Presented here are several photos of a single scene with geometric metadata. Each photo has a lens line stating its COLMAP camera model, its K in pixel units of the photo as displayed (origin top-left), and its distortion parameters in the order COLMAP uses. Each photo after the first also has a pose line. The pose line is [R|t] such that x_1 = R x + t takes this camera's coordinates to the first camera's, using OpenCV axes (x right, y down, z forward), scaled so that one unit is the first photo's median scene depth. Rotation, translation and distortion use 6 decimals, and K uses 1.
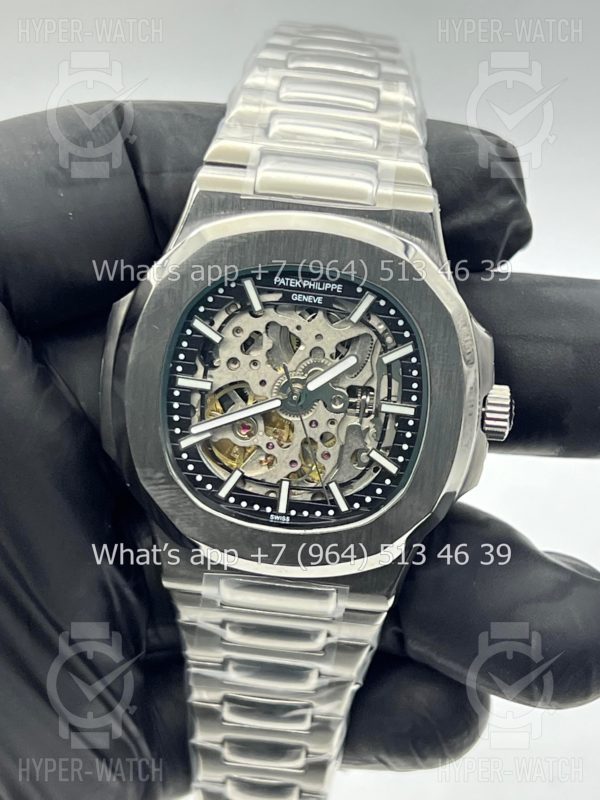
lens RADIAL K [[1845.4, 0, 293.4], [0, 1845.4, 401.7], [0, 0, 1]] dist [0.322102, 0.000000]
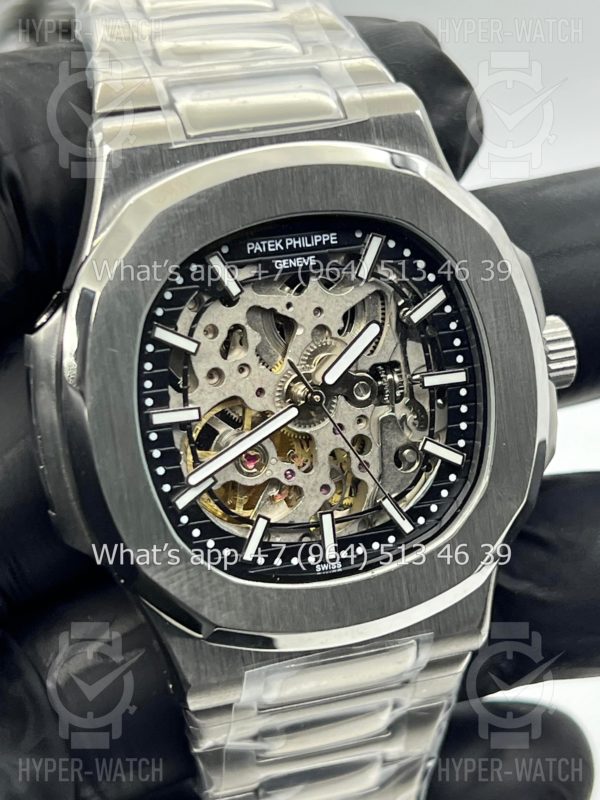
lens RADIAL K [[1845.4, 0, 300.6], [0, 1845.4, 402.4], [0, 0, 1]] dist [0.322102, 0.000000]
pose [[0.920263, -0.254938, 0.296854, -0.217685], [0.264986, 0.964230, 0.006611, -0.006945], [-0.287921, 0.072578, 0.954900, 0.304753]]
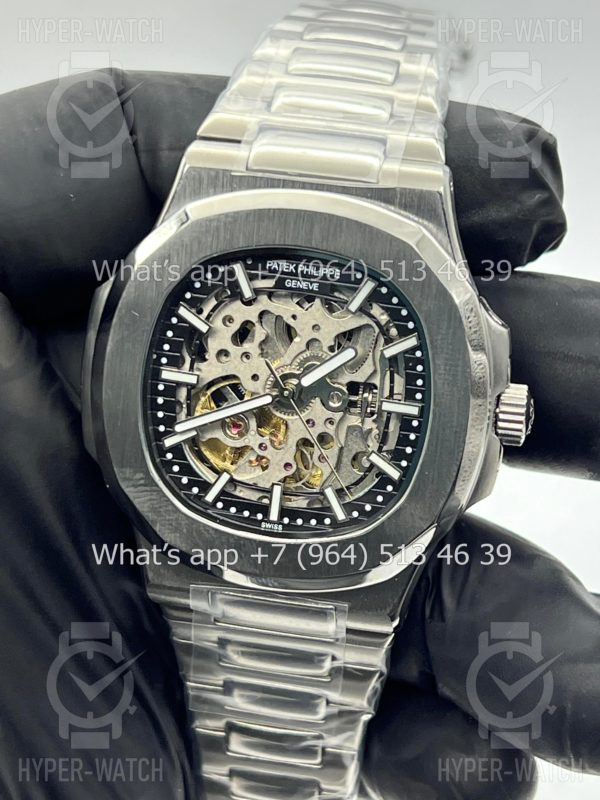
lens RADIAL K [[1845.4, 0, 306.3], [0, 1845.4, 396.4], [0, 0, 1]] dist [0.322102, 0.000000]
pose [[0.994104, 0.015176, -0.107363, 0.106805], [-0.018196, 0.999464, -0.027205, 0.023586], [0.106892, 0.028998, 0.993848, 0.095162]]
